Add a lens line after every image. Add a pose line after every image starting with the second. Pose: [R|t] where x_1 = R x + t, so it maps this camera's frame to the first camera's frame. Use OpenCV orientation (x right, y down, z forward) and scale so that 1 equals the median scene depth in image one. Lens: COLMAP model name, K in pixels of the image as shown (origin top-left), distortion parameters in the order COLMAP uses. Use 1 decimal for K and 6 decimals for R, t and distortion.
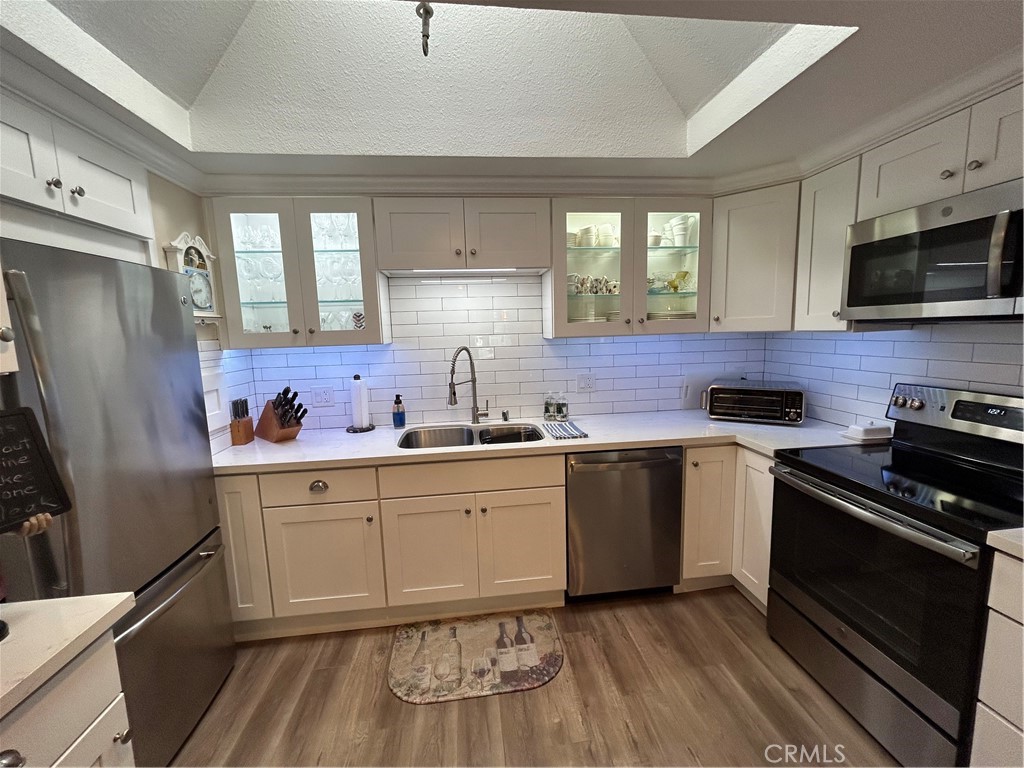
lens RADIAL K [[413.4, 0, 509.2], [0, 413.4, 384.7], [0, 0, 1]] dist [0.000470, -0.000120]
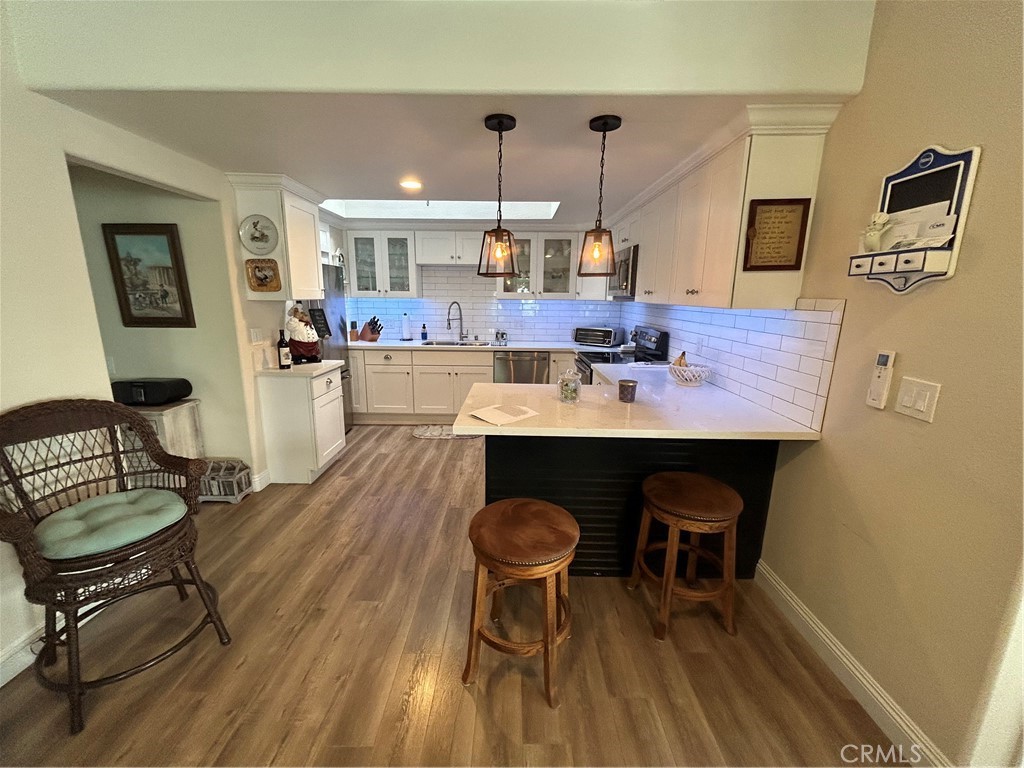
lens RADIAL K [[413.4, 0, 509.2], [0, 413.4, 384.7], [0, 0, 1]] dist [0.000470, -0.000120]
pose [[0.991471, 0.066094, -0.112326, 0.487267], [-0.056635, 0.994734, 0.085416, 0.151277], [0.117380, -0.078326, 0.989993, -1.227736]]
